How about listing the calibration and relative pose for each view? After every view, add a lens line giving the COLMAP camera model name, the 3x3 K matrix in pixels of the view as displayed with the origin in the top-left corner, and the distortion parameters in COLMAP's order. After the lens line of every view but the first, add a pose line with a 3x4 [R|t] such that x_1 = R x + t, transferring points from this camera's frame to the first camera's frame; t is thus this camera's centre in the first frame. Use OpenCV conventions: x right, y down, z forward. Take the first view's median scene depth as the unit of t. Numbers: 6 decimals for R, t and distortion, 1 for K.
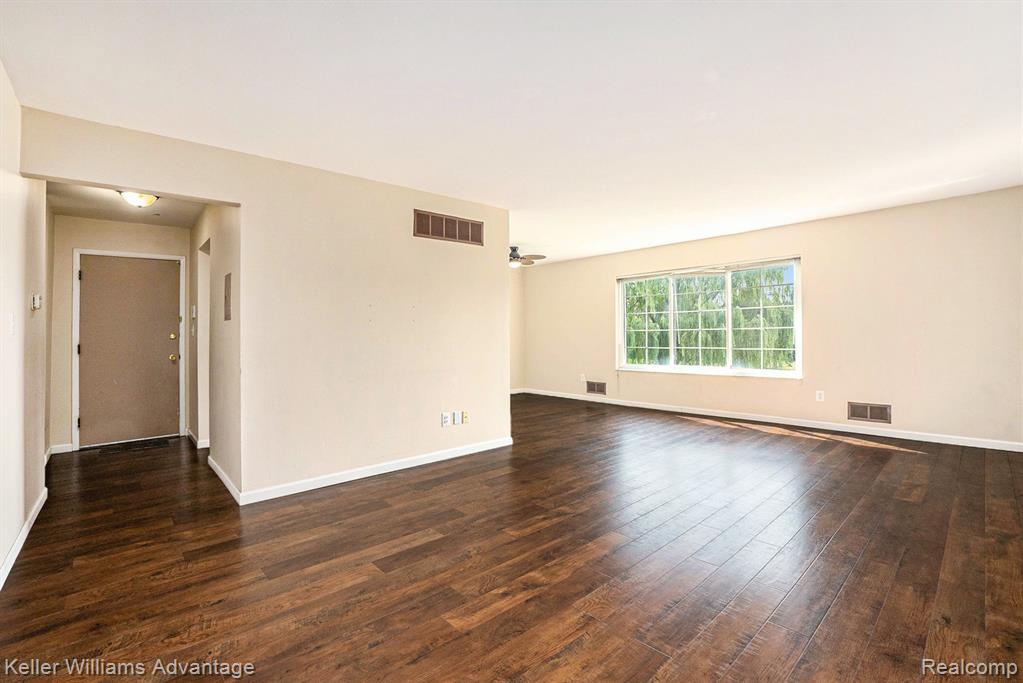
lens RADIAL K [[437.2, 0, 507.5], [0, 437.2, 324.7], [0, 0, 1]] dist [-0.033448, 0.000427]
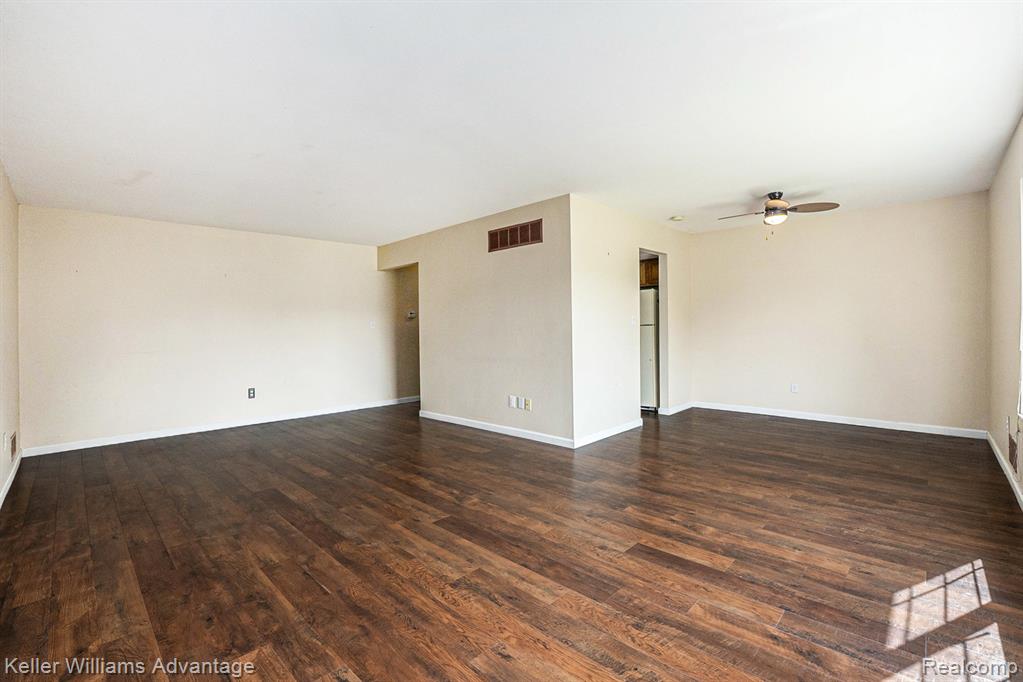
lens RADIAL K [[448.0, 0, 511.2], [0, 448.0, 333.8], [0, 0, 1]] dist [-0.033606, 0.000064]
pose [[0.075667, 0.022934, -0.996869, 1.067076], [0.033485, 0.999113, 0.025528, 0.003710], [0.996571, -0.035312, 0.074832, 0.922758]]
